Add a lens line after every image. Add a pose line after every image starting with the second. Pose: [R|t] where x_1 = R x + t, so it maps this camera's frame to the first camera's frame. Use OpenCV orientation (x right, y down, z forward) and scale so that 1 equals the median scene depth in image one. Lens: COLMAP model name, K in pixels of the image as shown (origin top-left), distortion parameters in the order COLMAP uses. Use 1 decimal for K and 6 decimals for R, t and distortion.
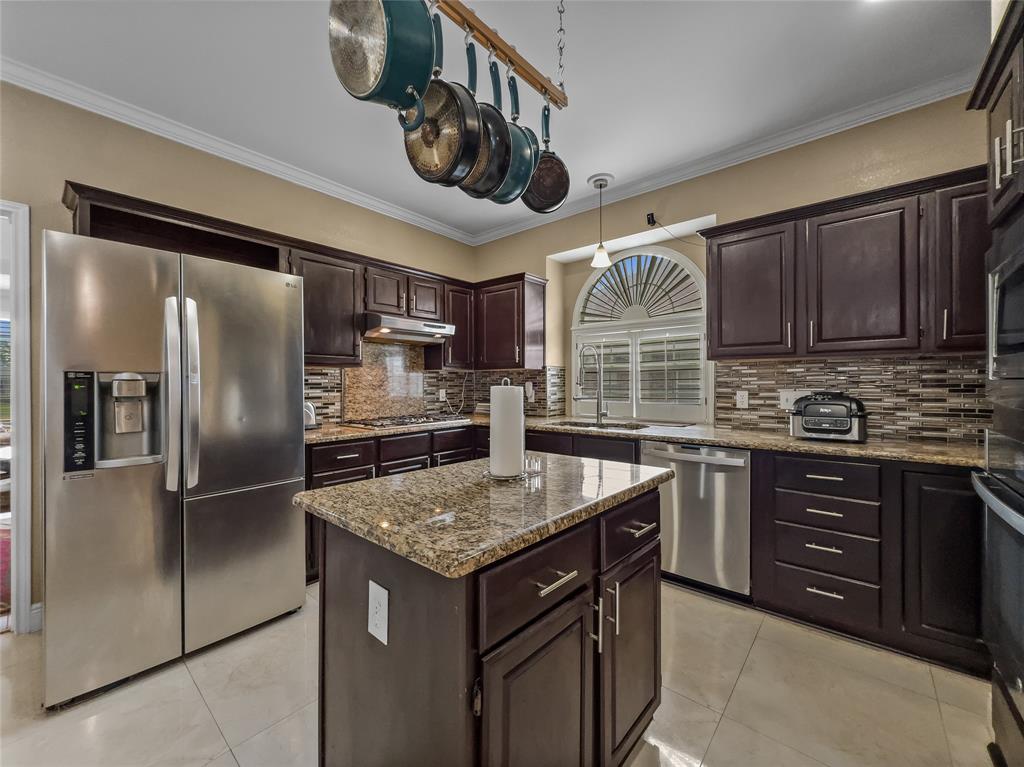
lens RADIAL K [[412.7, 0, 506.2], [0, 412.7, 384.2], [0, 0, 1]] dist [0.001319, 0.000497]
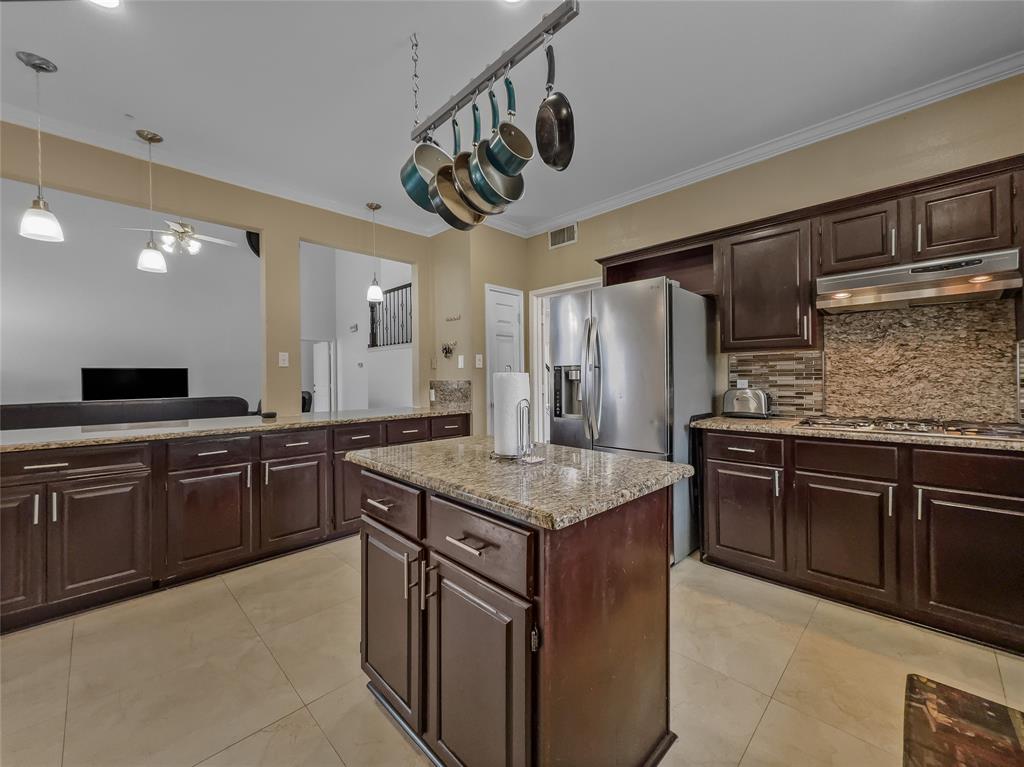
lens RADIAL K [[412.7, 0, 520.8], [0, 412.7, 382.8], [0, 0, 1]] dist [0.001319, 0.000497]
pose [[-0.063150, 0.016807, -0.997862, 0.456554], [0.008526, 0.999831, 0.016301, 0.006867], [0.997968, -0.007478, -0.063283, 0.469678]]
